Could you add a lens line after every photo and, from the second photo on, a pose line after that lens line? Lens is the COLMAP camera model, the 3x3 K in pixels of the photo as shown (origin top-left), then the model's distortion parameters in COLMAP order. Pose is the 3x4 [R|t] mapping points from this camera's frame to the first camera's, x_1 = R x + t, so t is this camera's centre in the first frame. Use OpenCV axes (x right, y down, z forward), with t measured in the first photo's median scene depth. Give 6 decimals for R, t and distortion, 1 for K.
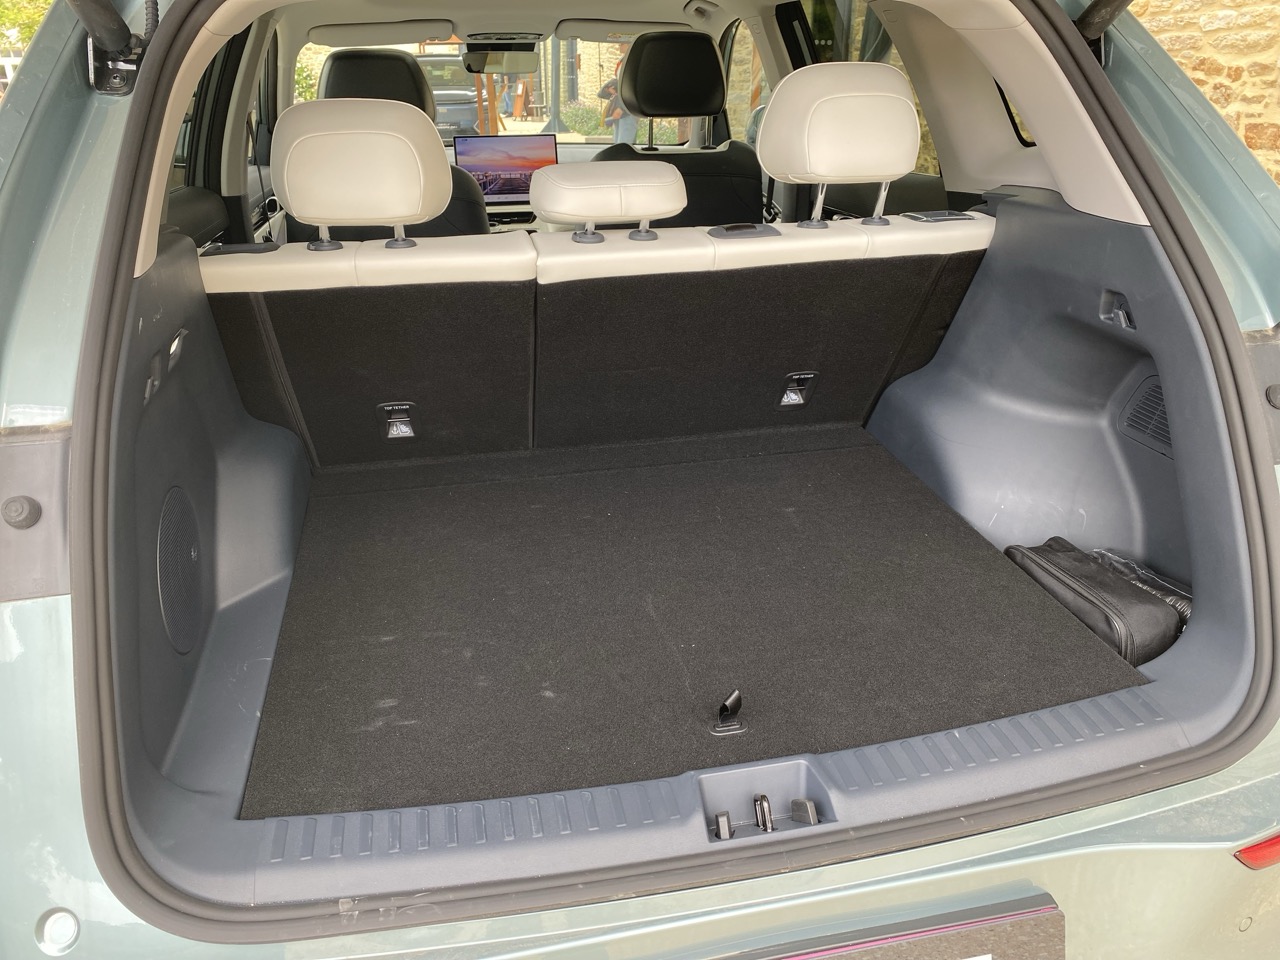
lens RADIAL K [[973.8, 0, 648.2], [0, 973.8, 485.5], [0, 0, 1]] dist [0.019694, -0.015371]
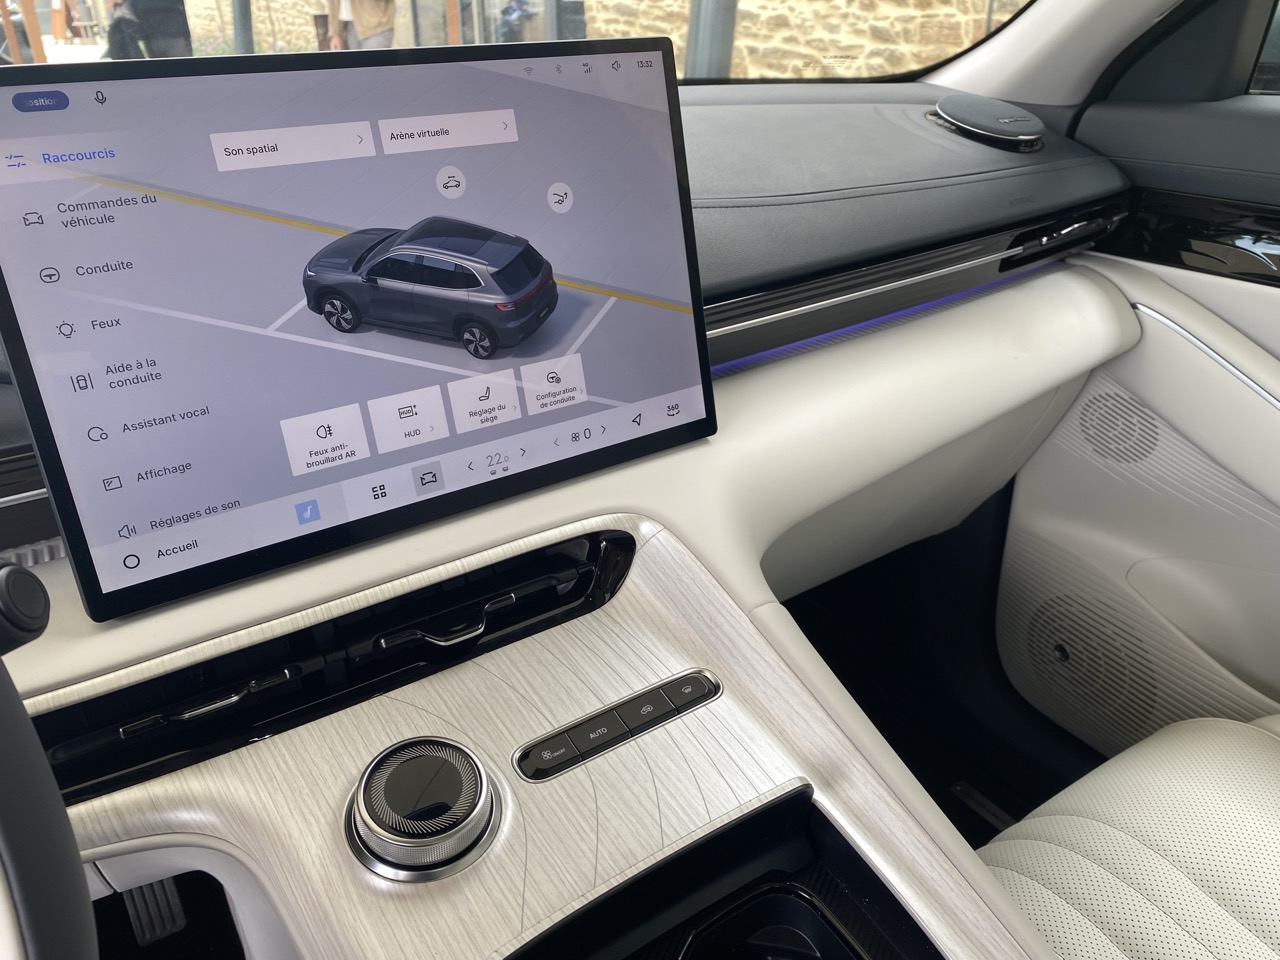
lens RADIAL K [[973.8, 0, 649.0], [0, 973.8, 474.1], [0, 0, 1]] dist [0.019694, -0.015371]
pose [[0.926429, -0.166443, 0.337678, -0.024885], [0.146080, 0.985611, 0.085039, -0.045896], [-0.346973, -0.029454, 0.937413, 0.128253]]
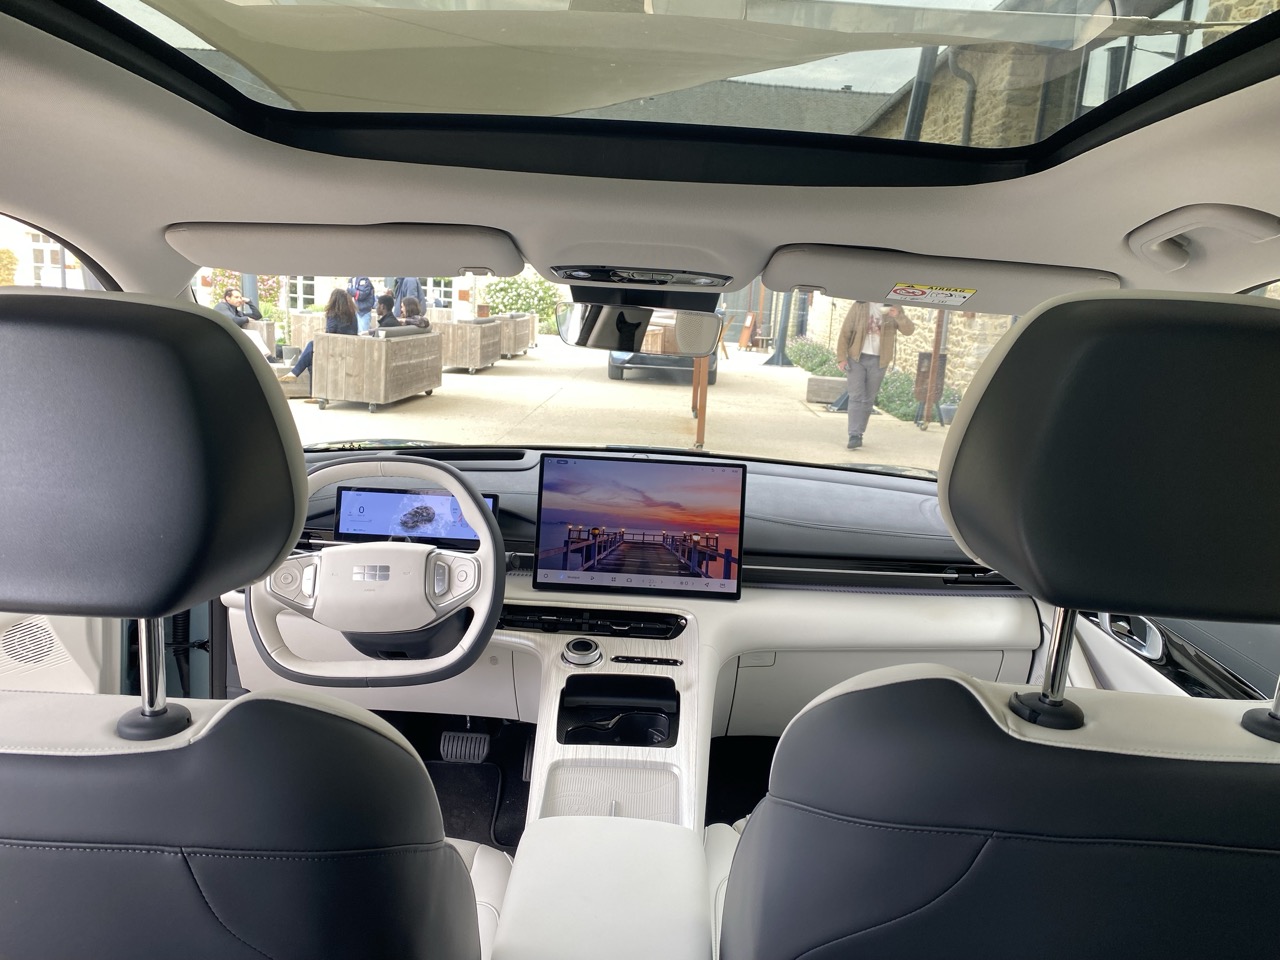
lens RADIAL K [[973.8, 0, 650.3], [0, 973.8, 476.6], [0, 0, 1]] dist [0.019694, -0.015371]
pose [[0.972464, 0.104578, -0.208274, -0.005982], [-0.148189, 0.967209, -0.206267, -0.037290], [0.179874, 0.231451, 0.956073, 0.079640]]
